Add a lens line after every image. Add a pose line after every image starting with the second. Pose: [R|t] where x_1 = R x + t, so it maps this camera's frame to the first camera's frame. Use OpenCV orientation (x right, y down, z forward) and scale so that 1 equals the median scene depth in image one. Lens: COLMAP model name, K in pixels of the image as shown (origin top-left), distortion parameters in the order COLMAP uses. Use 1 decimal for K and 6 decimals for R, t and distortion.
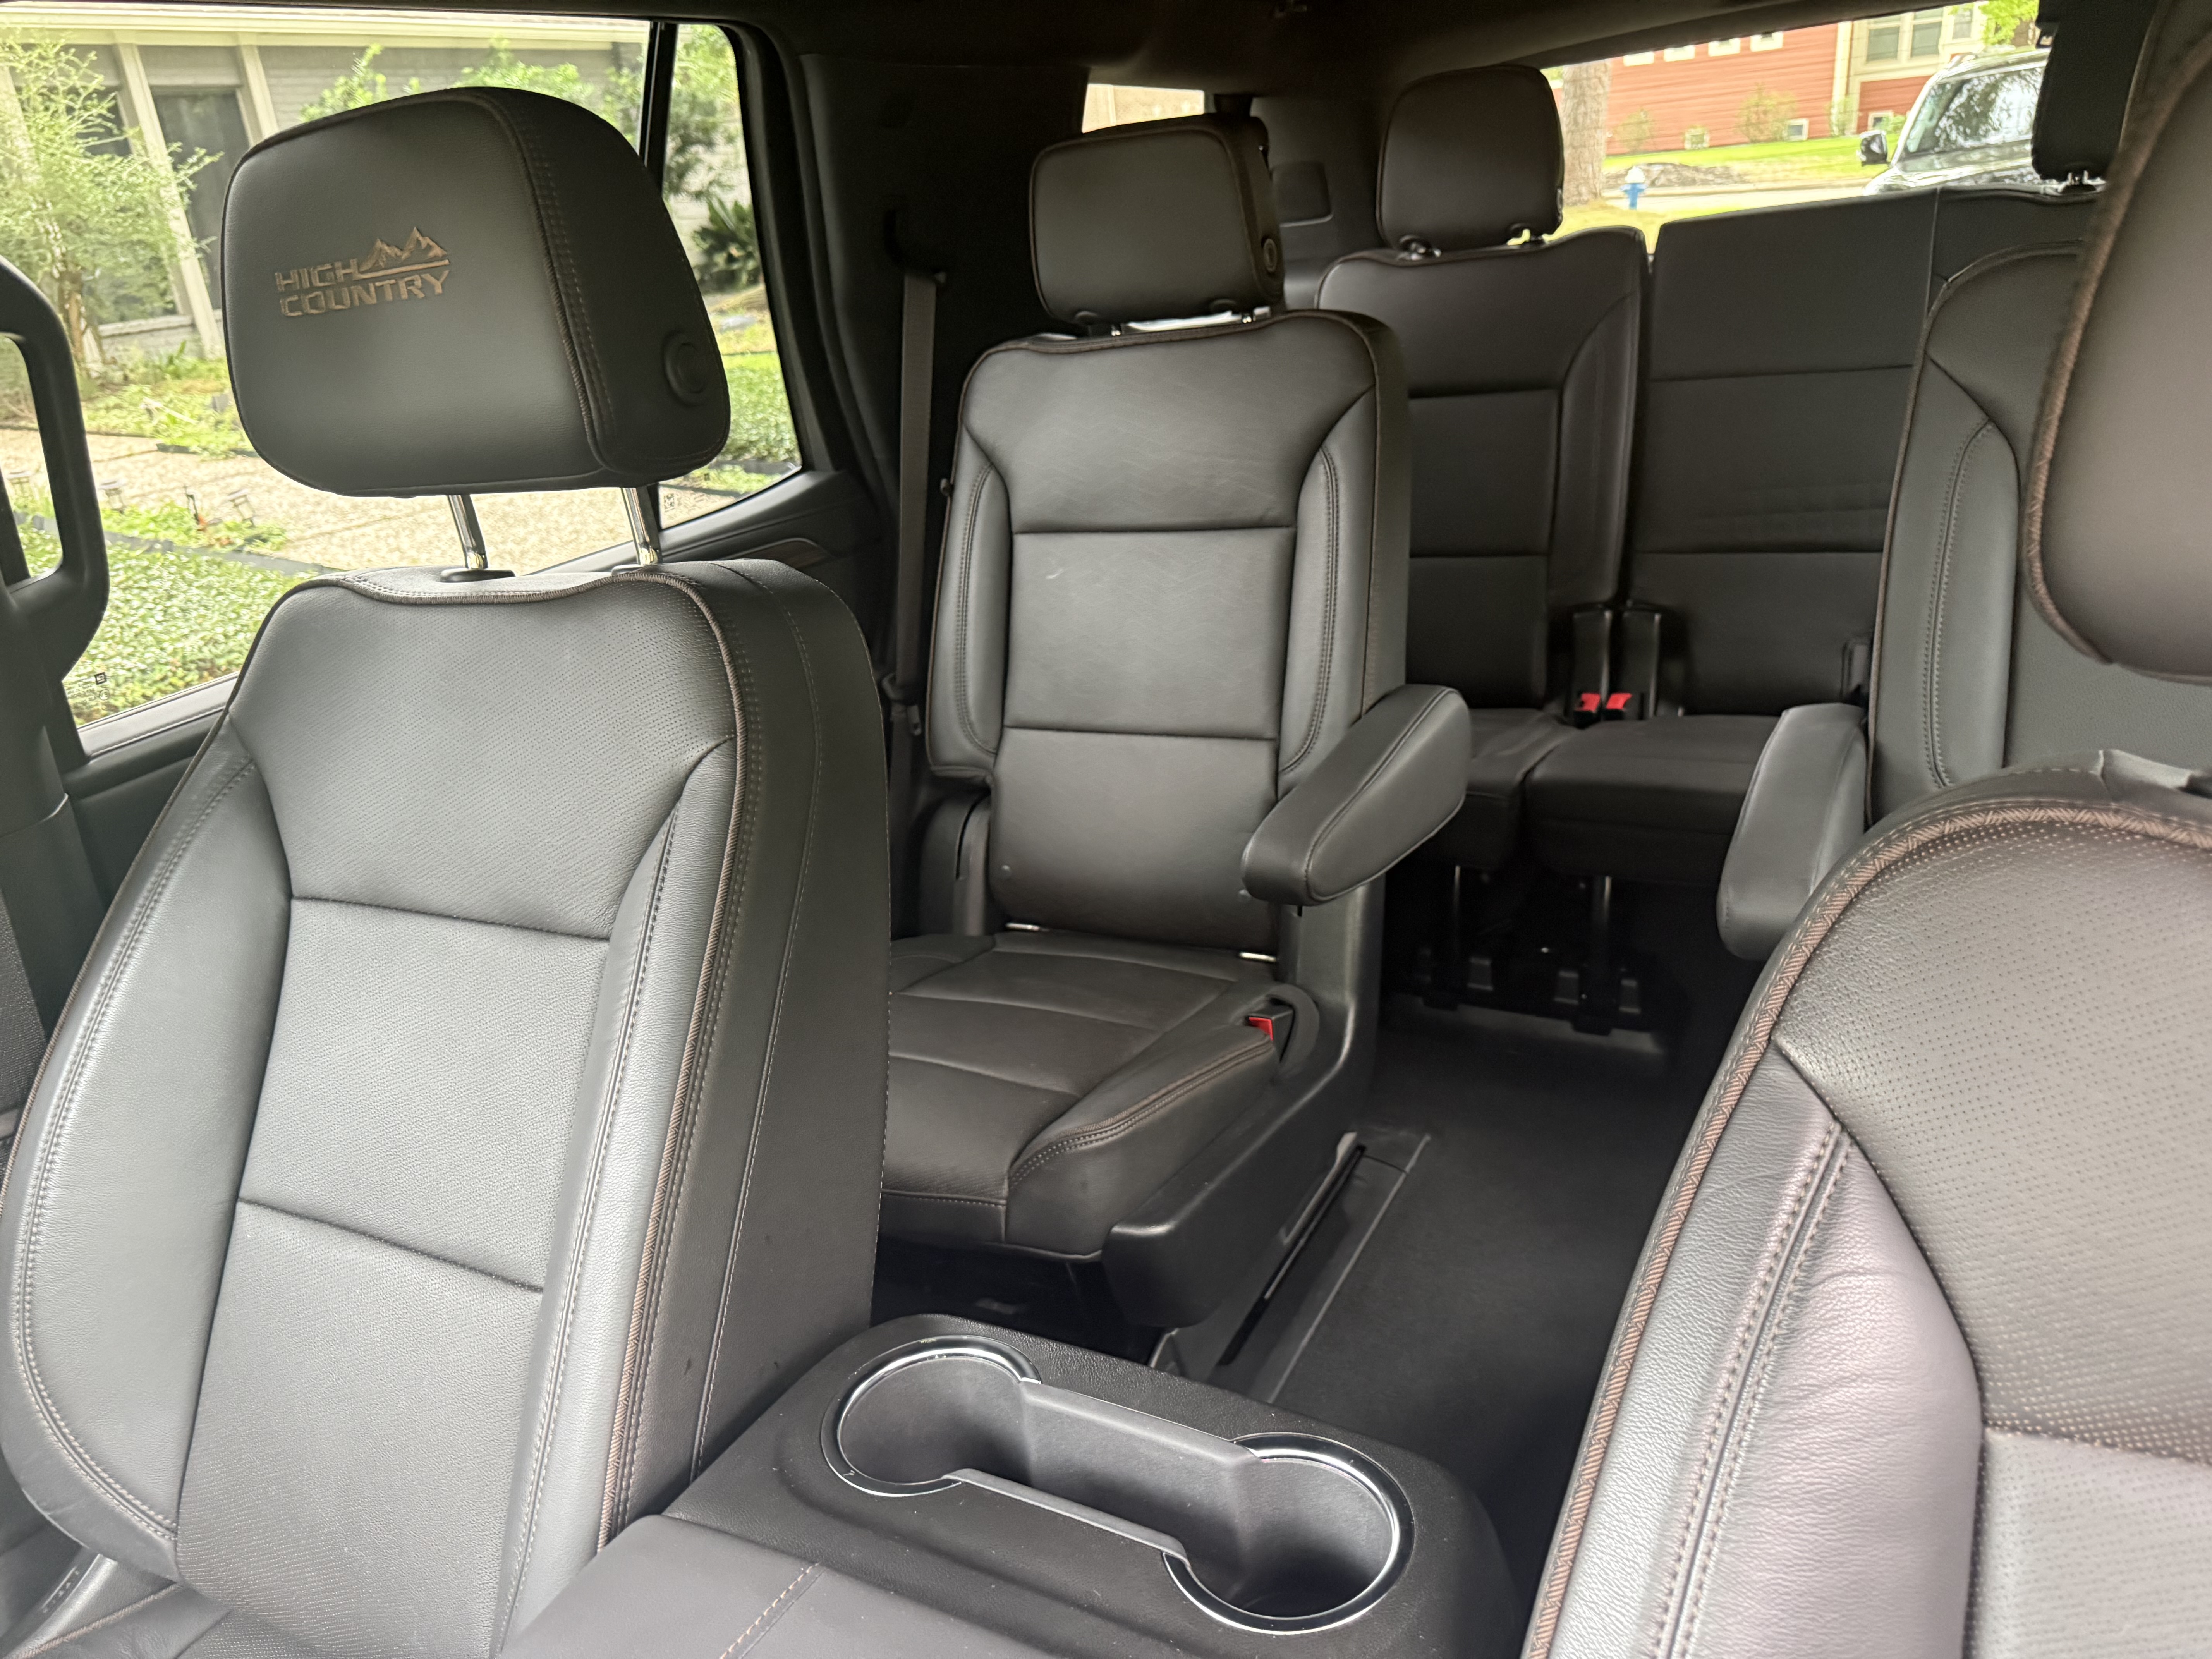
lens RADIAL K [[1553.8, 0, 1106.0], [0, 1553.8, 829.5], [0, 0, 1]] dist [0.042198, -0.061257]
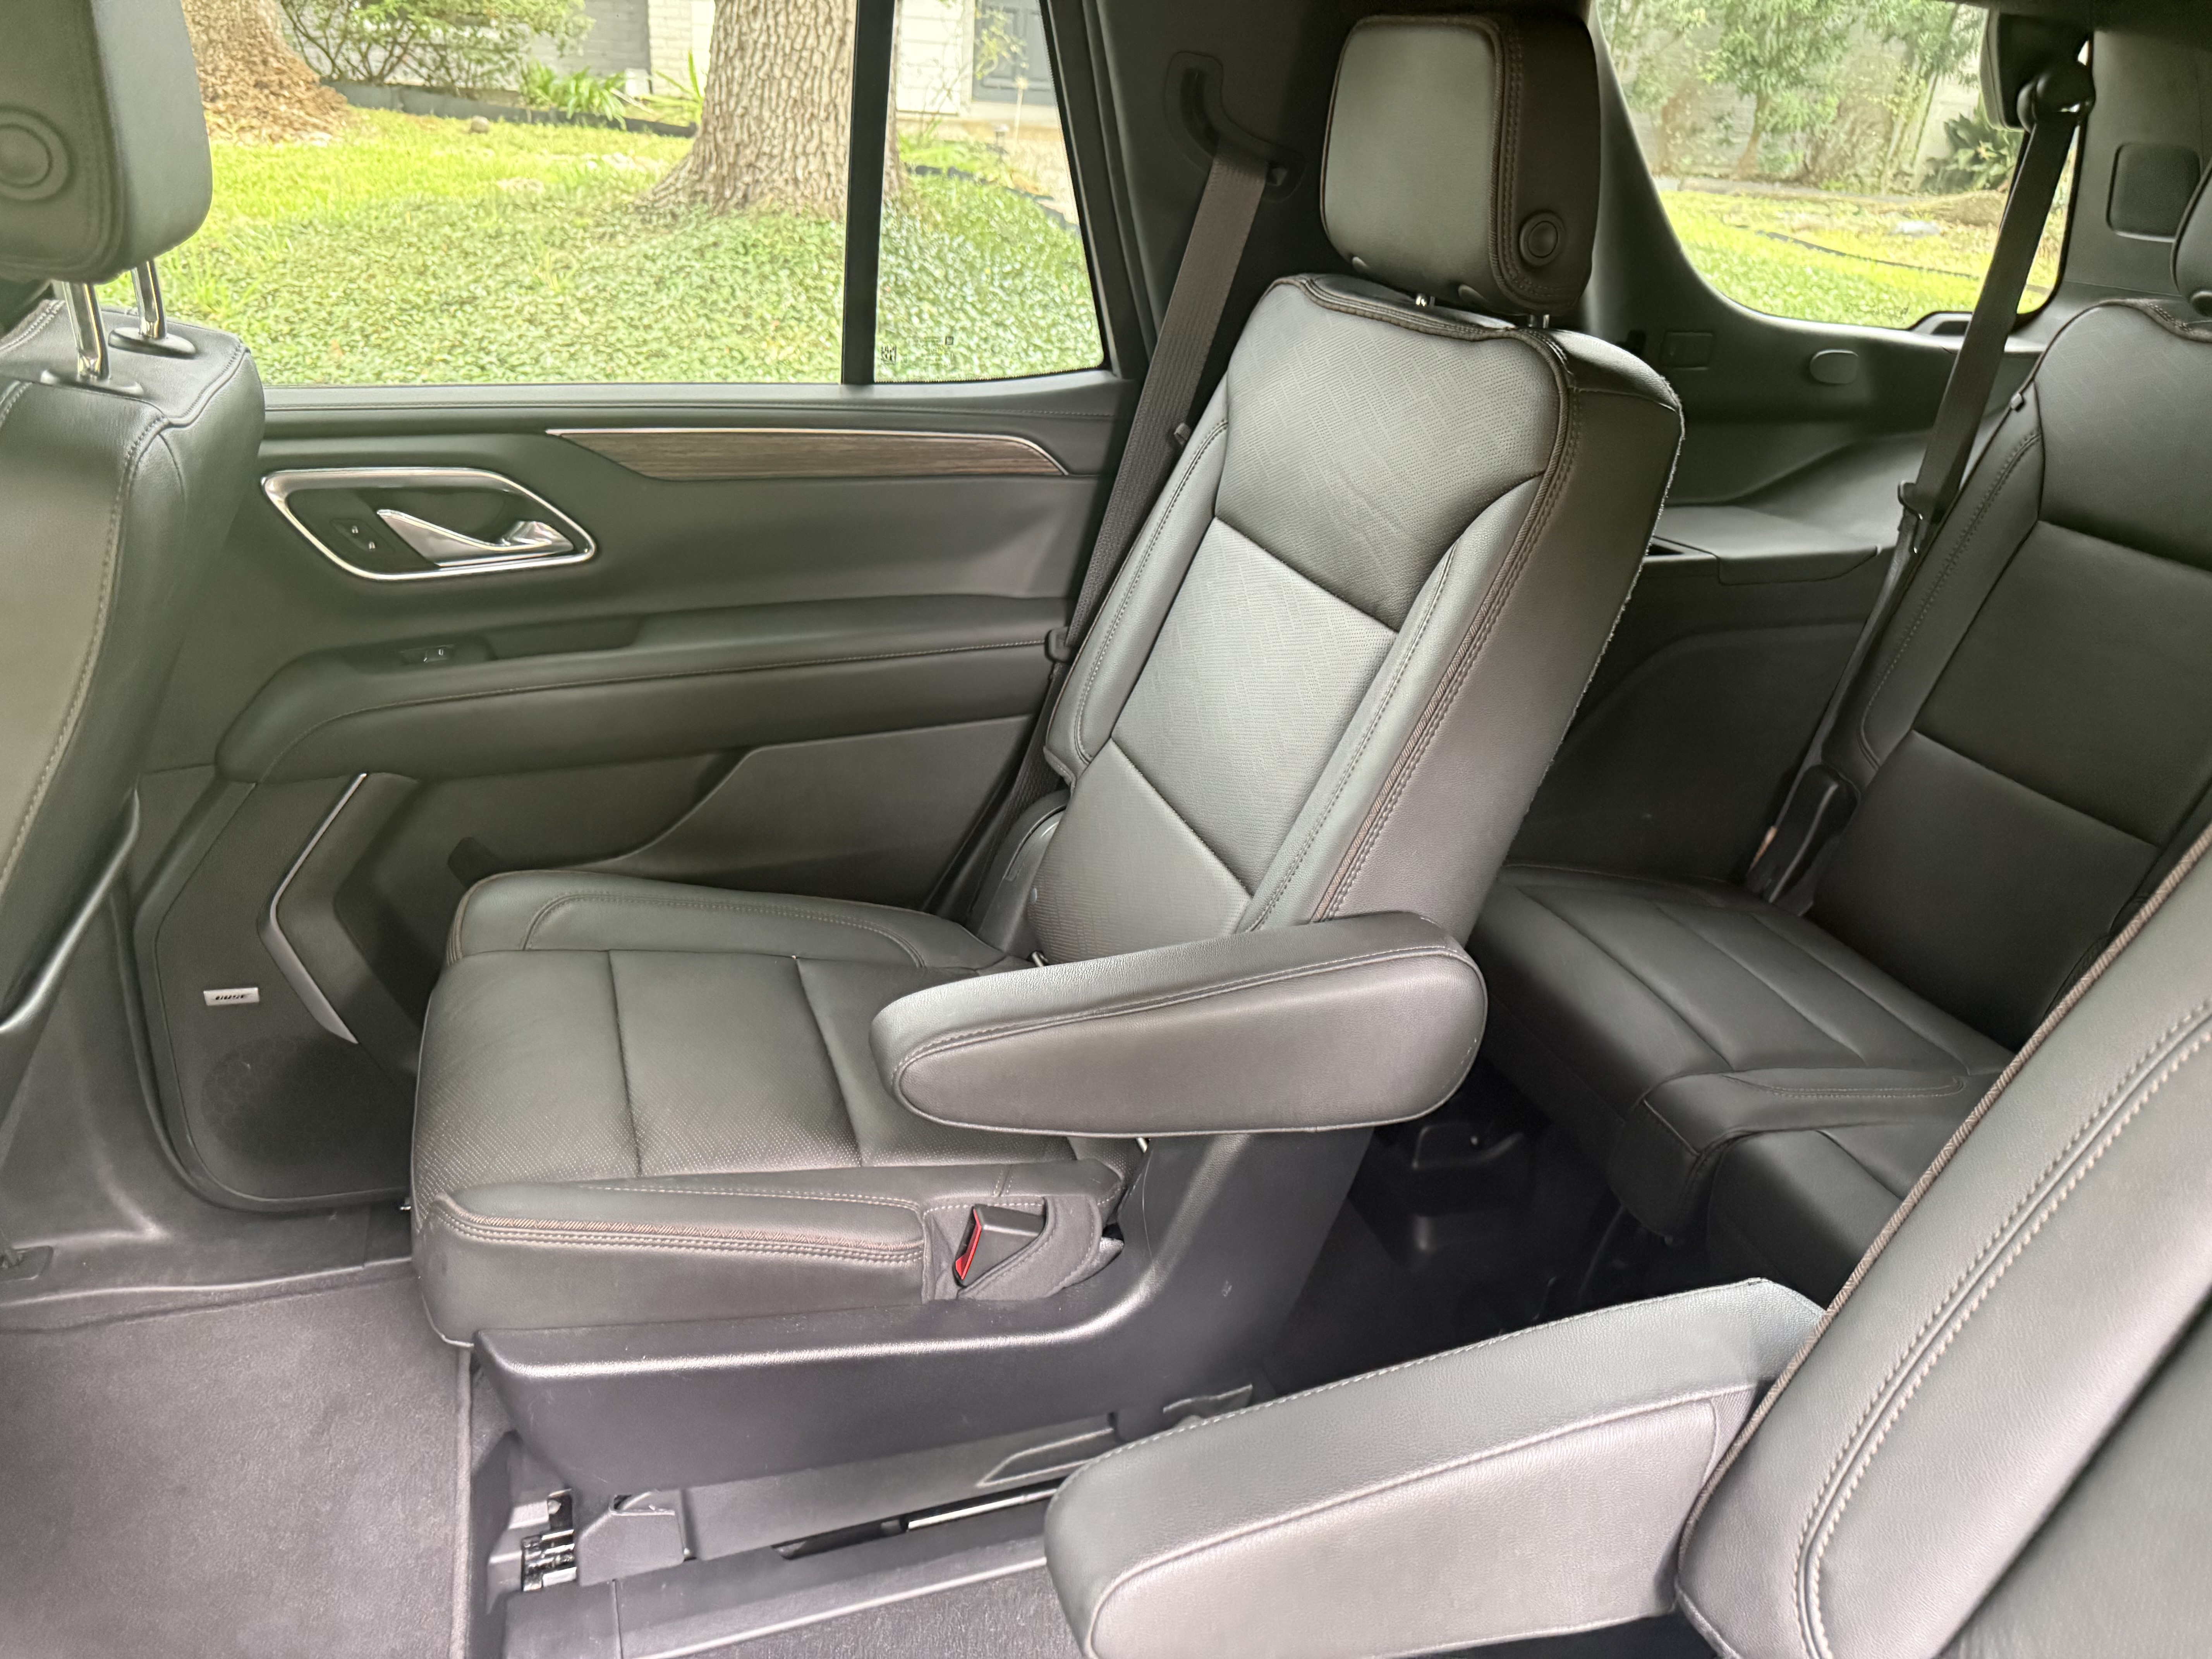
lens RADIAL K [[1553.8, 0, 1106.0], [0, 1553.8, 829.5], [0, 0, 1]] dist [0.042198, -0.061257]
pose [[0.730017, 0.430692, -0.530641, 0.313861], [-0.385631, 0.900614, 0.200456, -0.150533], [0.564238, 0.058295, 0.823552, 0.273654]]
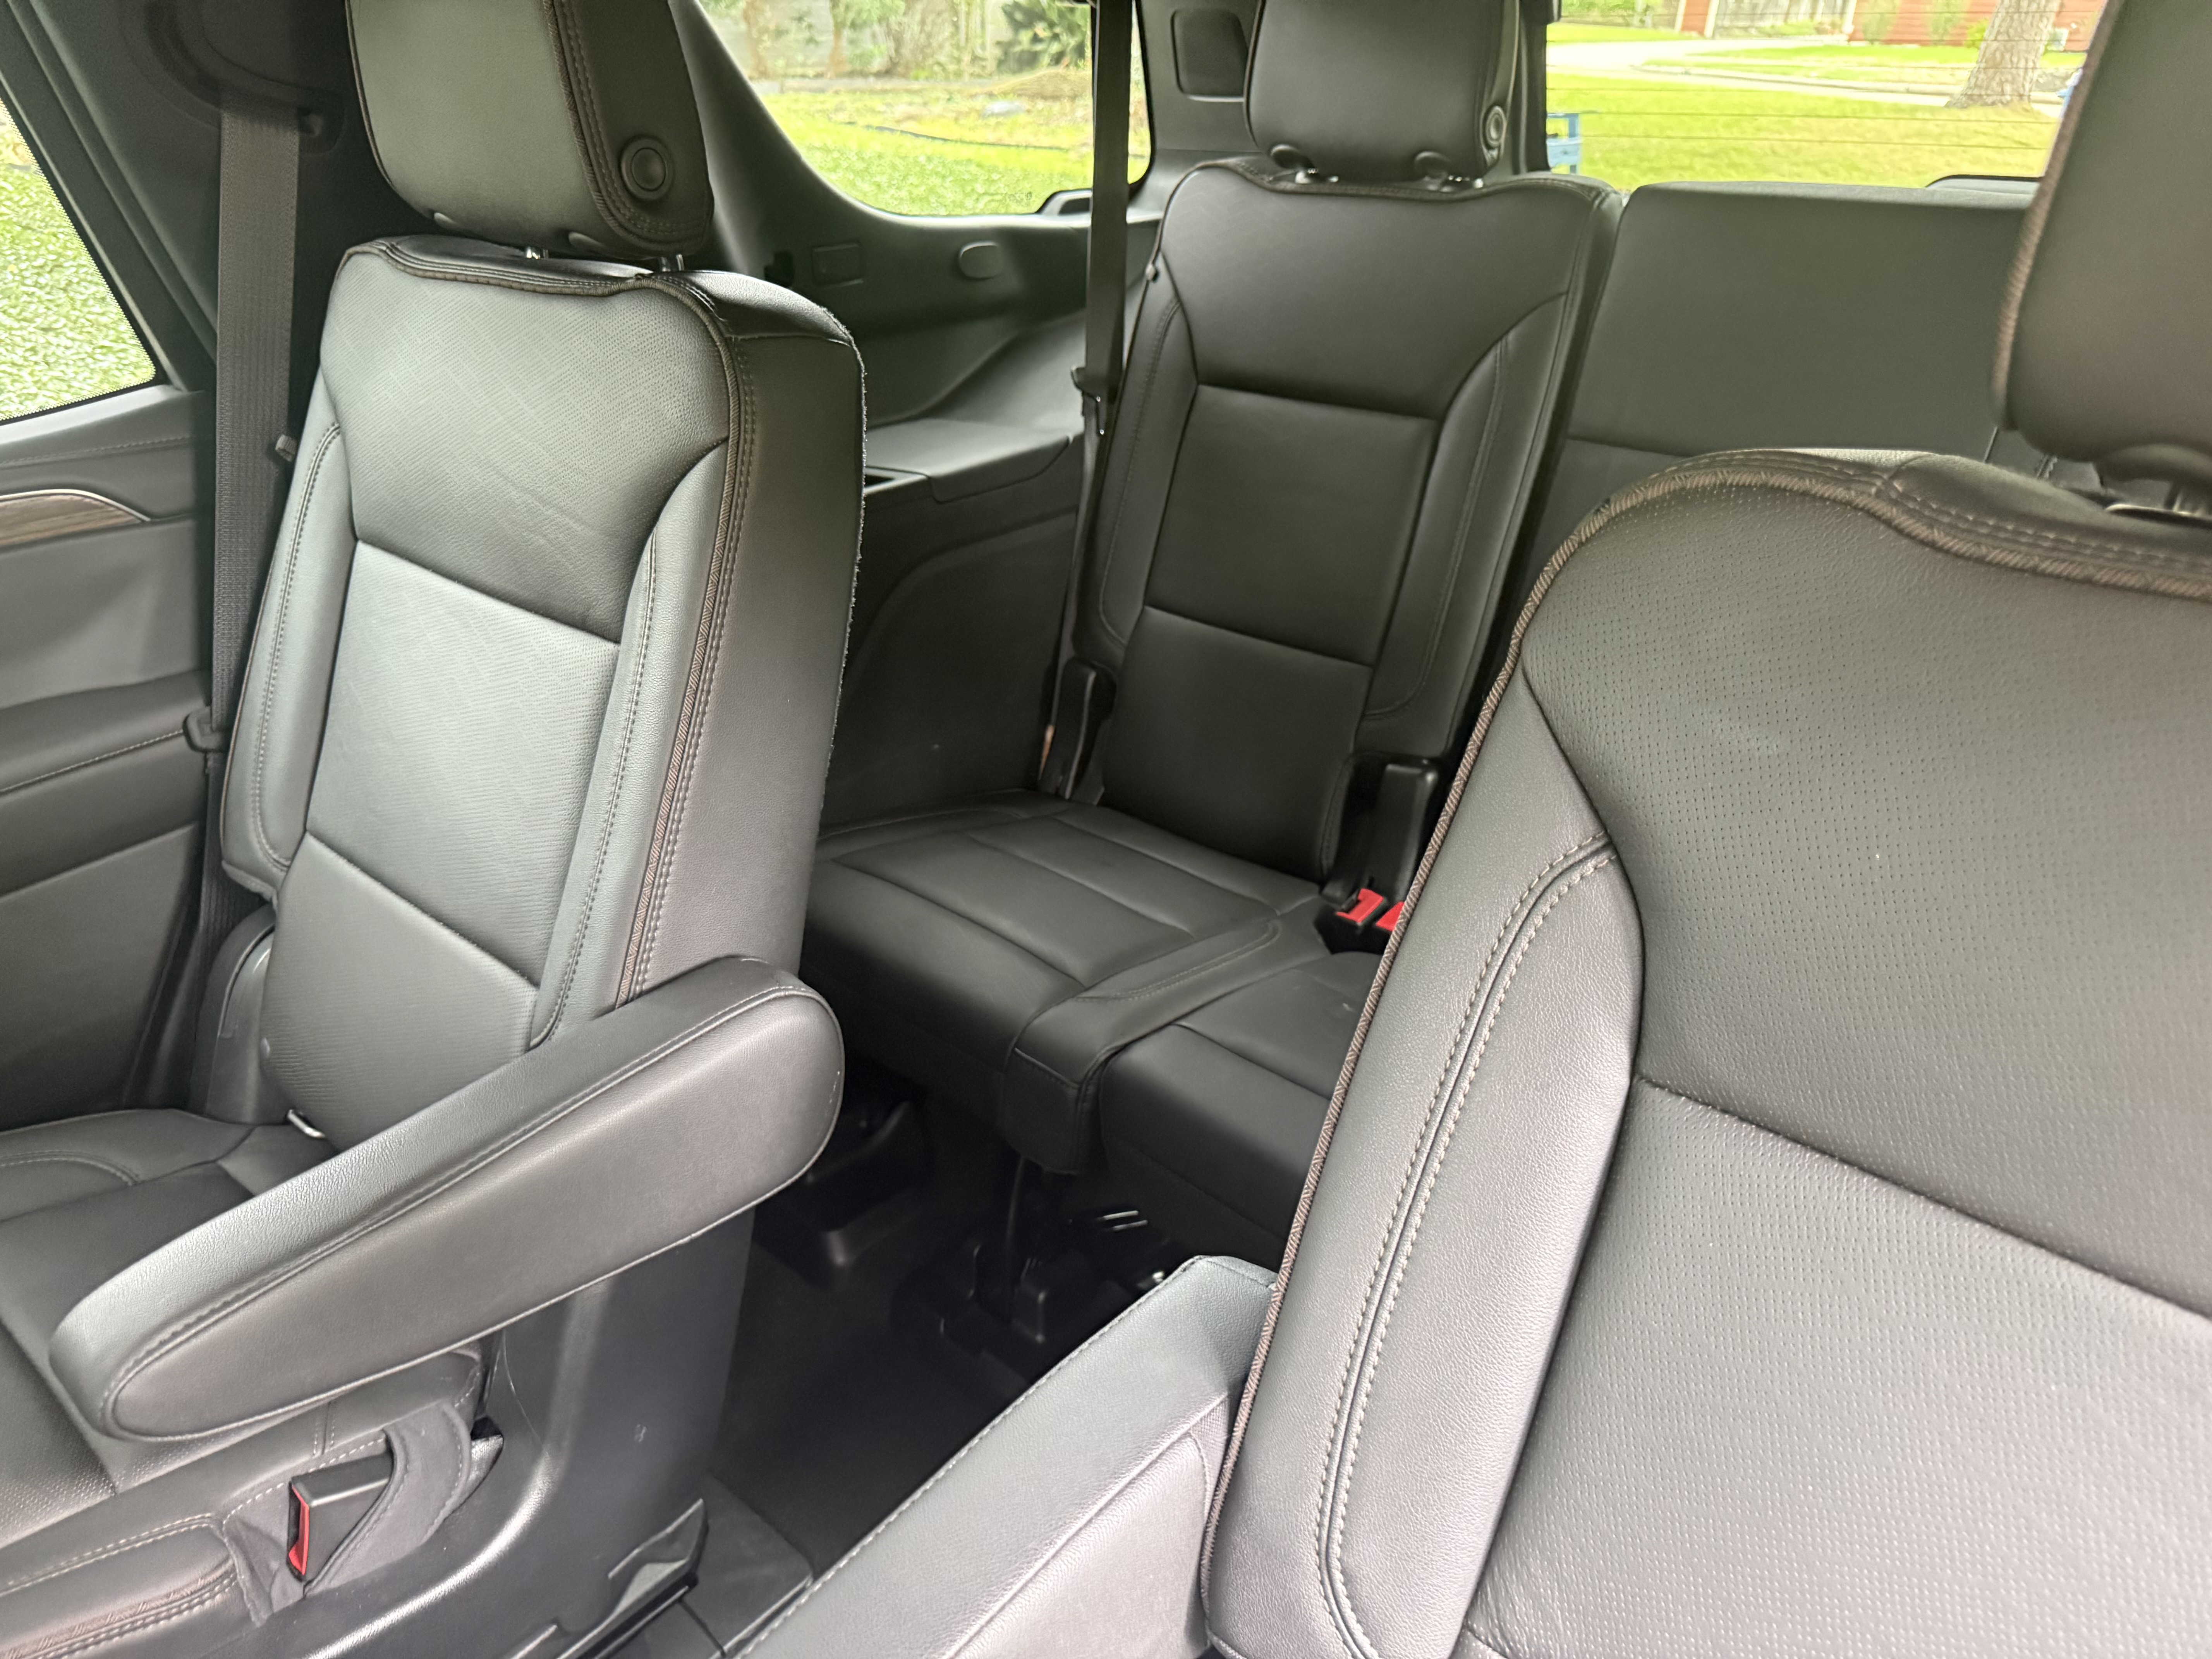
lens RADIAL K [[1554.8, 0, 1106.0], [0, 1554.8, 829.5], [0, 0, 1]] dist [0.052210, -0.079902]
pose [[0.969884, 0.201100, -0.137415, 0.287322], [-0.185828, 0.975679, 0.116270, -0.169530], [0.157455, -0.087233, 0.983666, 0.332323]]
